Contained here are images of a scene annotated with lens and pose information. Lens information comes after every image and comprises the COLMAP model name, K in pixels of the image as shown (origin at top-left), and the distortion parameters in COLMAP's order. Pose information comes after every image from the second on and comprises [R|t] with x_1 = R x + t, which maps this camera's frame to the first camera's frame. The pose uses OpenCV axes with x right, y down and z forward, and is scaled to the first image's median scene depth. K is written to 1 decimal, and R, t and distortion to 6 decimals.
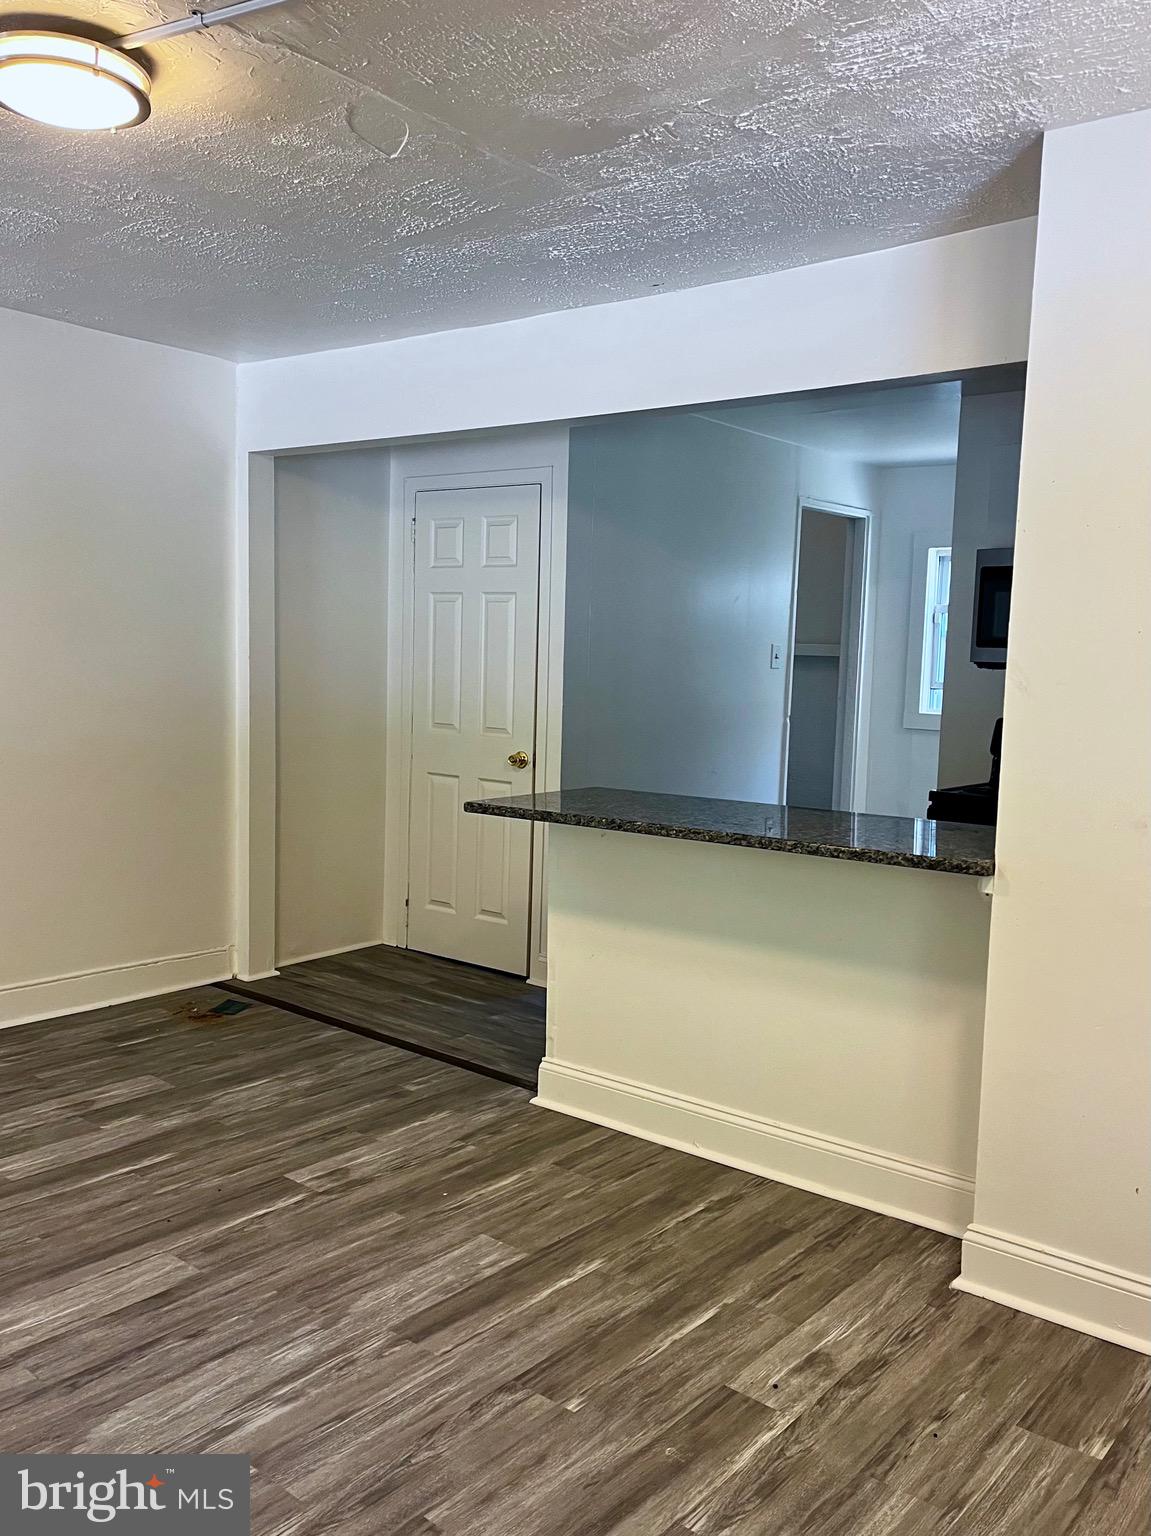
lens RADIAL K [[1317.2, 0, 574.7], [0, 1317.2, 768.9], [0, 0, 1]] dist [-0.003144, -0.003084]
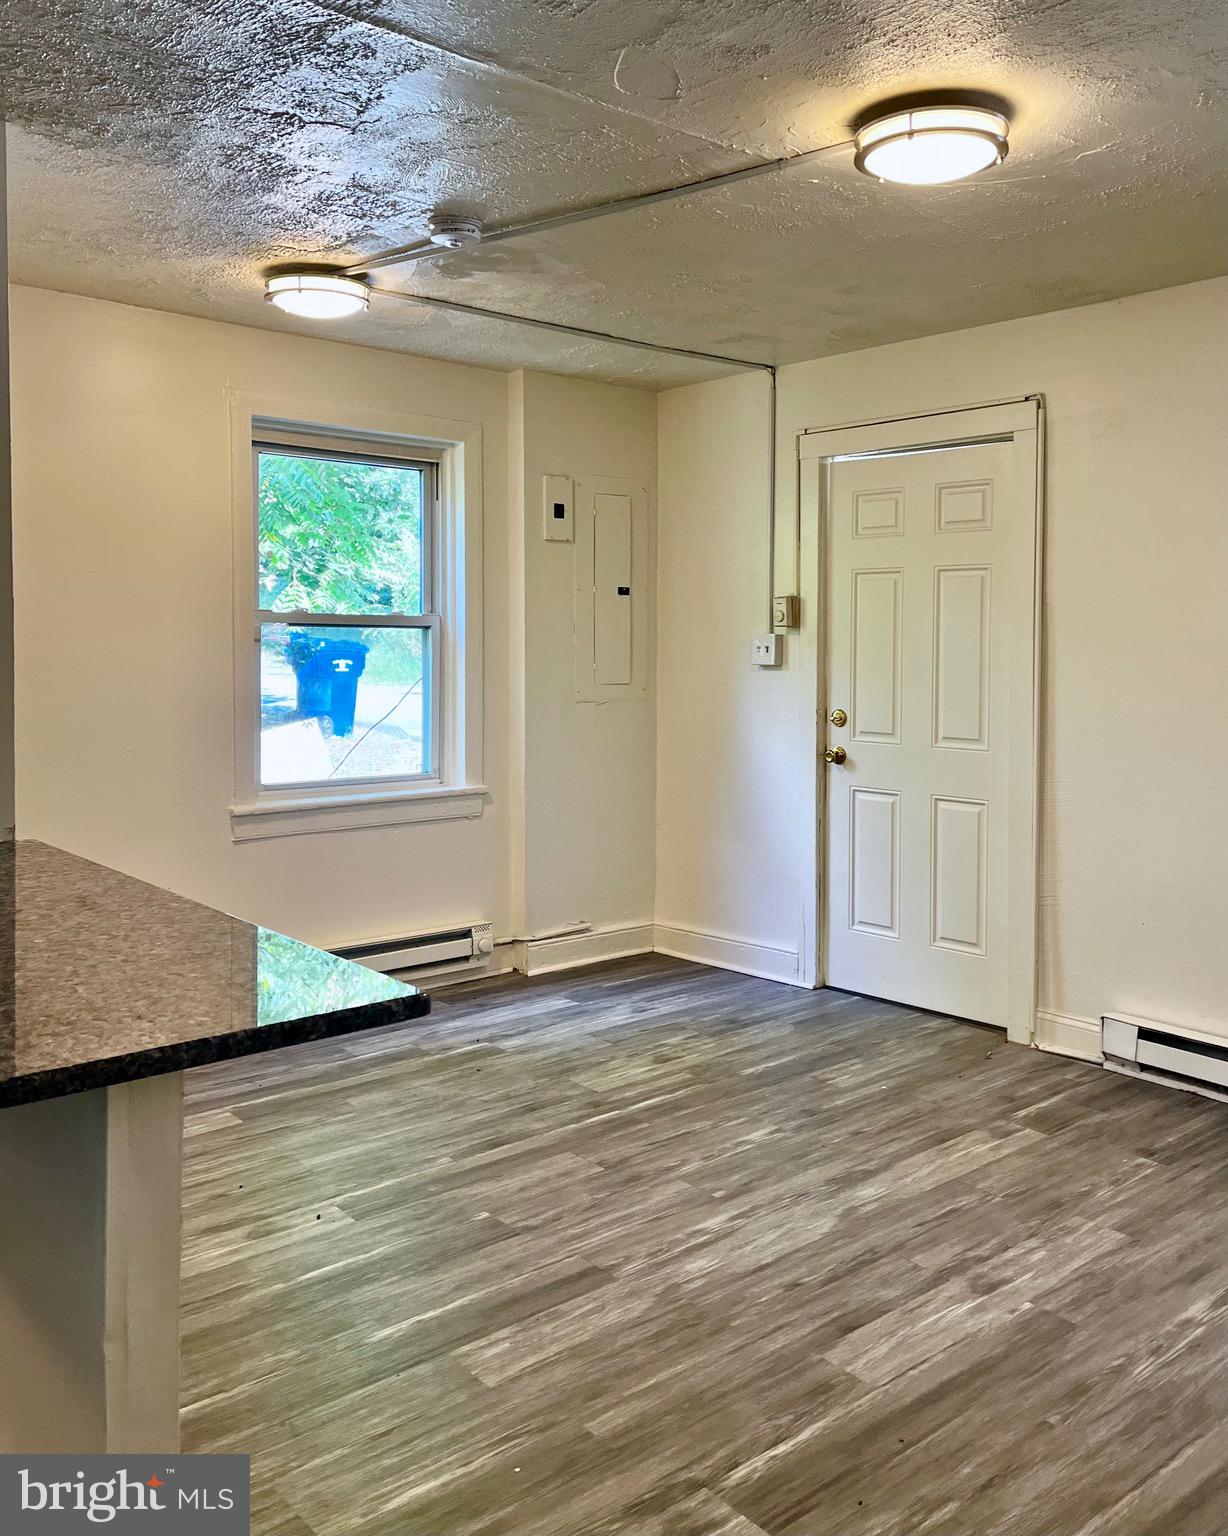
lens RADIAL K [[1333.9, 0, 615.2], [0, 1333.9, 766.1], [0, 0, 1]] dist [0.004258, -0.000012]
pose [[-0.982894, -0.056386, 0.175328, -0.306392], [-0.022738, 0.981849, 0.188295, -0.190306], [-0.182763, 0.181087, -0.966336, 1.974928]]
